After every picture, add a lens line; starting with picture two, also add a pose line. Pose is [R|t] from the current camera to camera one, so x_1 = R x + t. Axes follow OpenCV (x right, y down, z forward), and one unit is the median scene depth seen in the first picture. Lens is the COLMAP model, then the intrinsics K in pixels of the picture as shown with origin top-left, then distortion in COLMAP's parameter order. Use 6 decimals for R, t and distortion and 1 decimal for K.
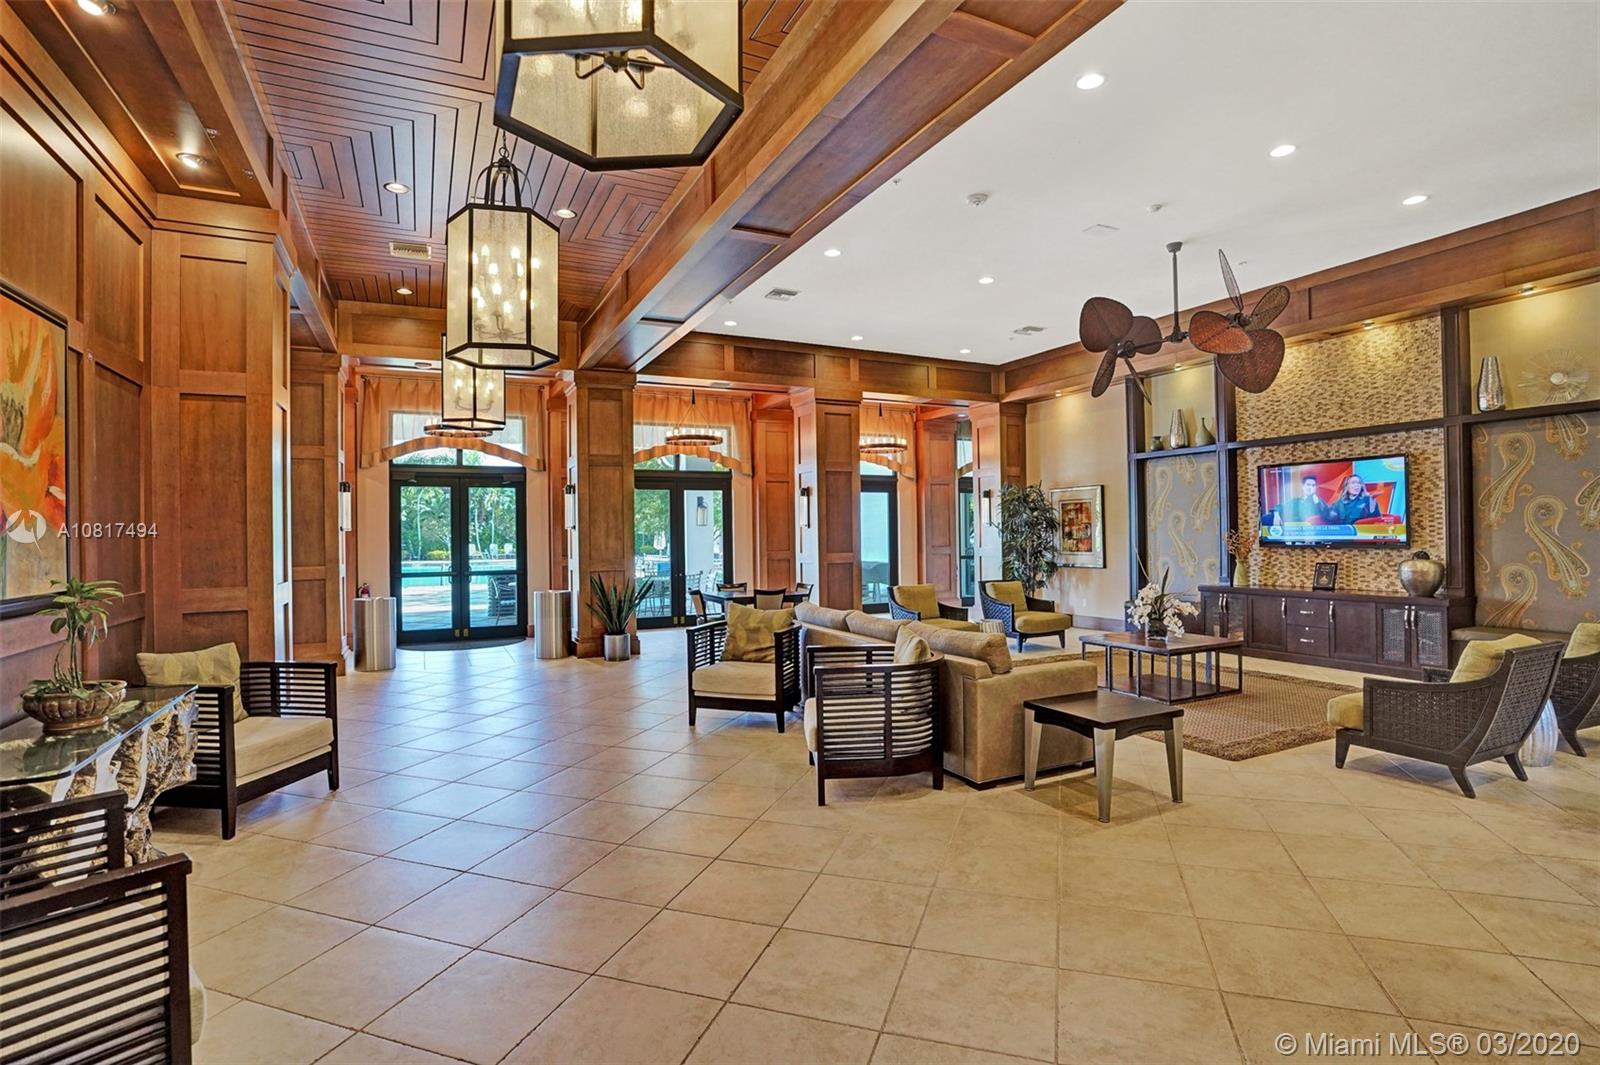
lens RADIAL K [[772.2, 0, 799.5], [0, 772.2, 528.1], [0, 0, 1]] dist [-0.005665, -0.000233]
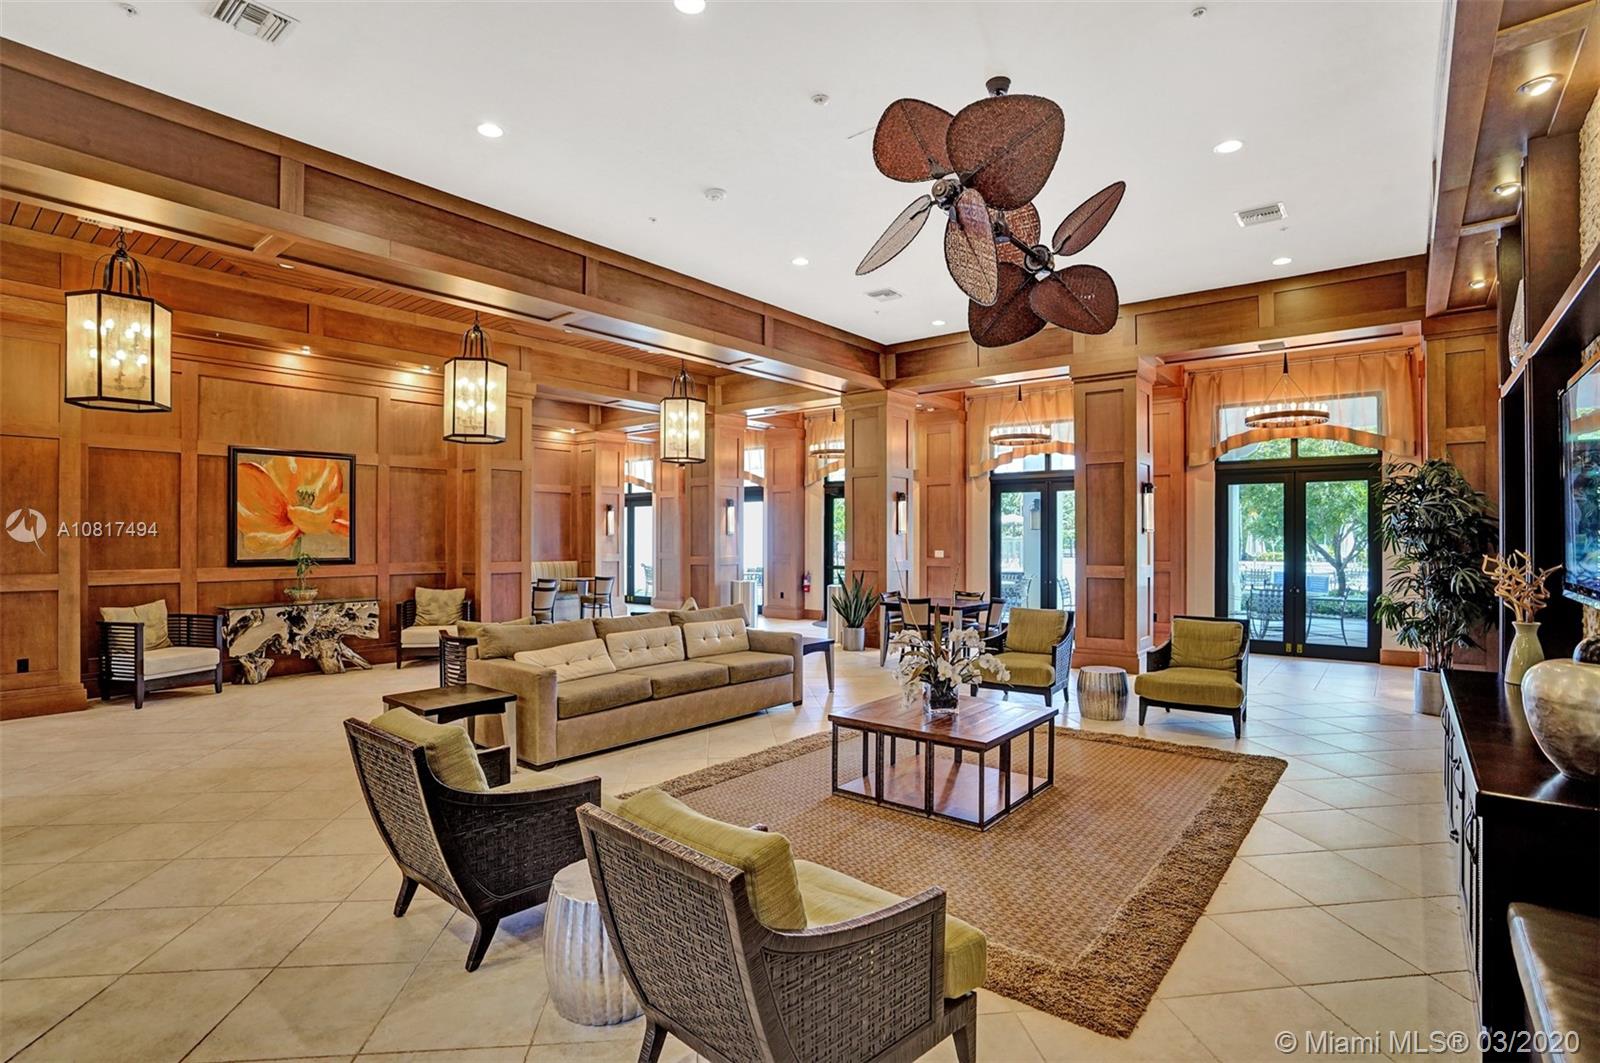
lens RADIAL K [[772.2, 0, 797.5], [0, 772.2, 531.3], [0, 0, 1]] dist [-0.005665, -0.000233]
pose [[0.394638, 0.014369, -0.918724, 0.423244], [-0.004428, 0.999896, 0.013736, -0.009751], [0.918826, -0.001353, 0.394661, 0.261076]]
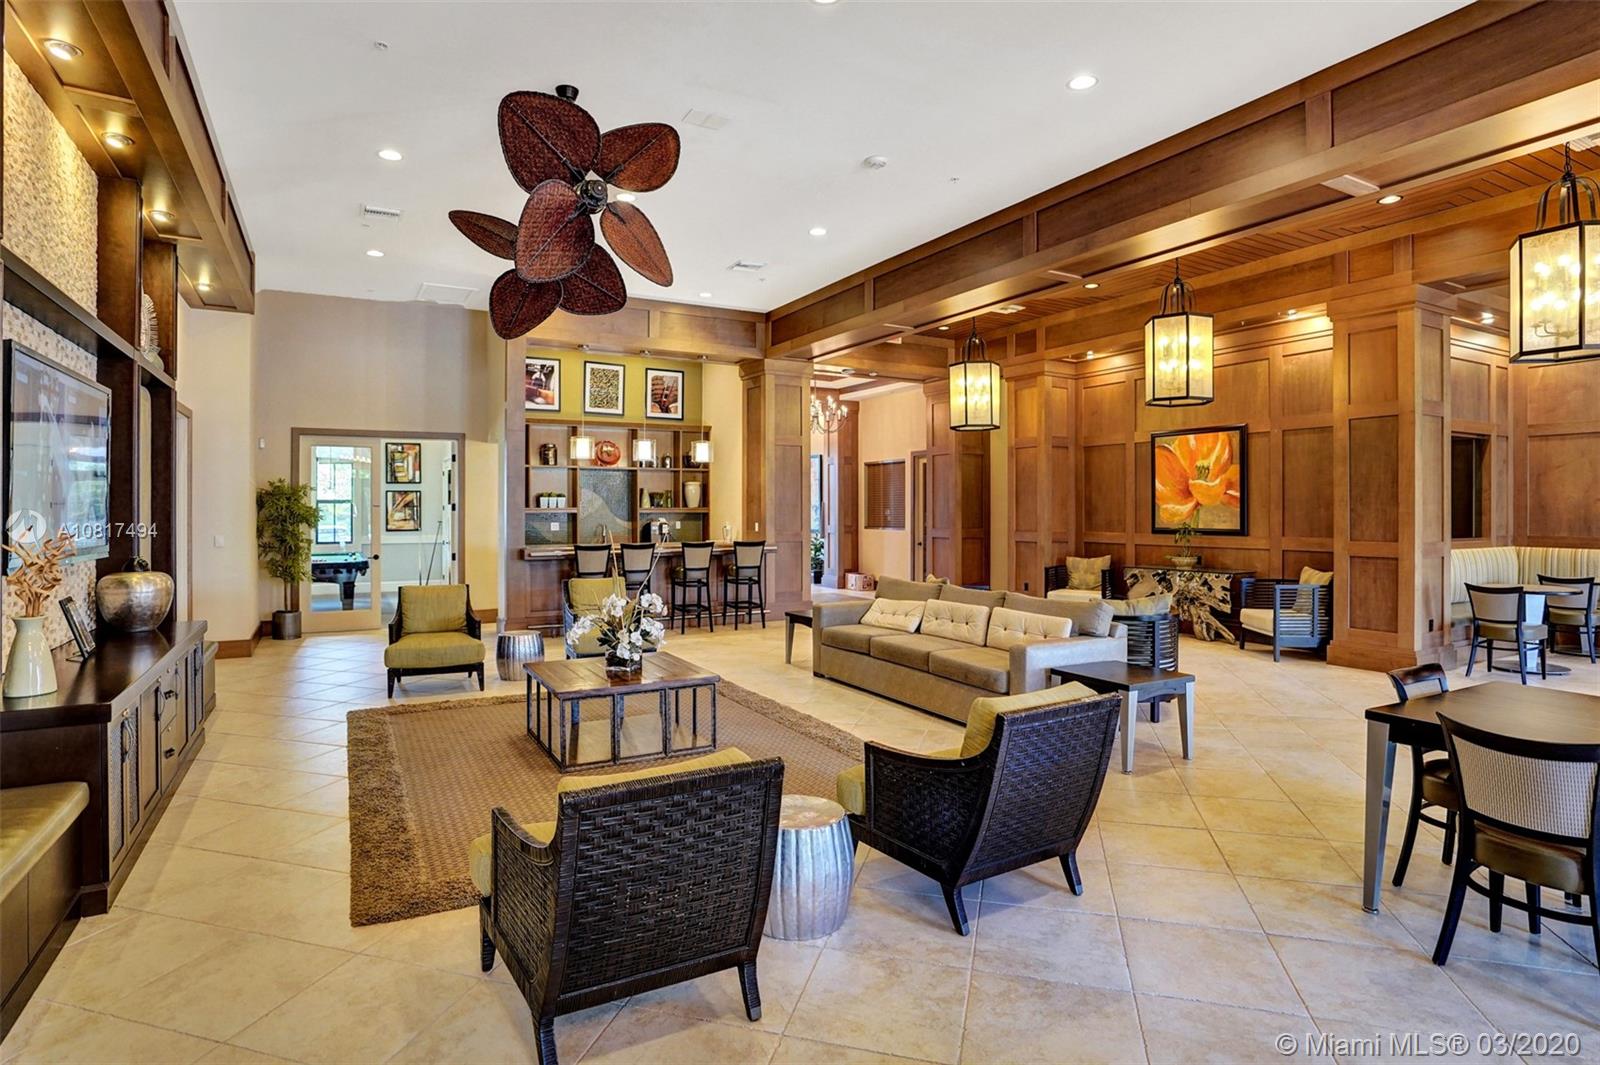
lens RADIAL K [[825.1, 0, 797.0], [0, 825.1, 520.8], [0, 0, 1]] dist [0.001111, 0.000012]
pose [[-0.998248, 0.018876, -0.056079, 0.147067], [0.018428, 0.999794, 0.008495, 0.000846], [0.056228, 0.007446, -0.998390, 0.723221]]
